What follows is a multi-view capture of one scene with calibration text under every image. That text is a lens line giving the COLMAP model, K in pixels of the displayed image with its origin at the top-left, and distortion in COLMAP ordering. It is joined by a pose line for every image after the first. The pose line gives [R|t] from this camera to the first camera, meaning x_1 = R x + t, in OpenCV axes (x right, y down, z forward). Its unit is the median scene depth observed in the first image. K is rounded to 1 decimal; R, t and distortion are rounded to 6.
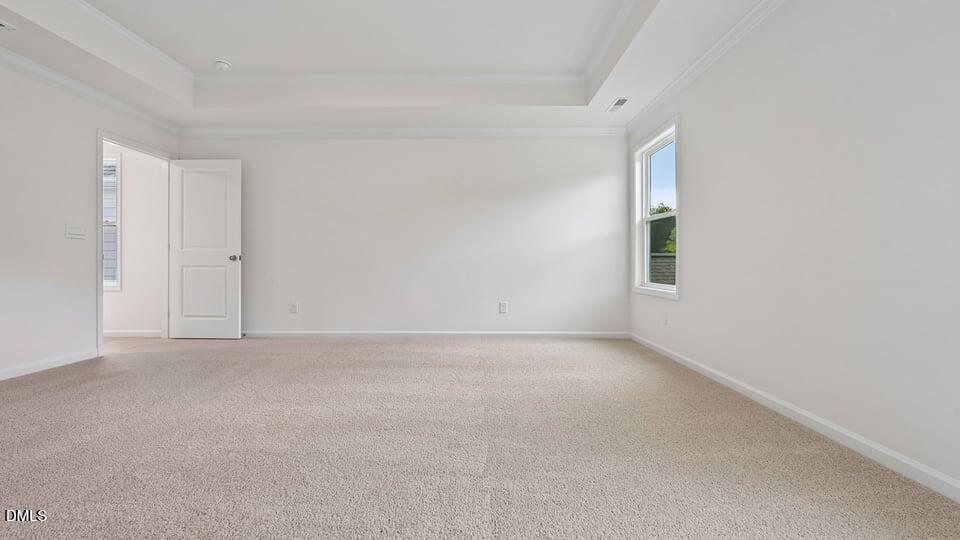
lens RADIAL K [[384.2, 0, 471.7], [0, 384.2, 265.6], [0, 0, 1]] dist [-0.000316, -0.000179]
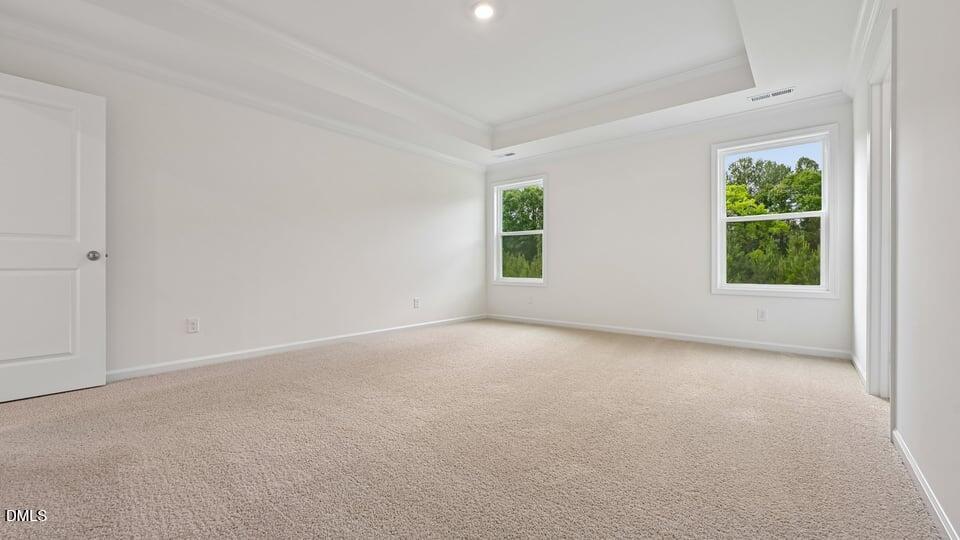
lens RADIAL K [[384.2, 0, 475.5], [0, 384.2, 270.3], [0, 0, 1]] dist [-0.000316, -0.000179]
pose [[0.635490, -0.011642, 0.772022, -0.703600], [0.002109, 0.999909, 0.013343, -0.003172], [-0.772106, -0.006852, 0.635456, 0.141456]]
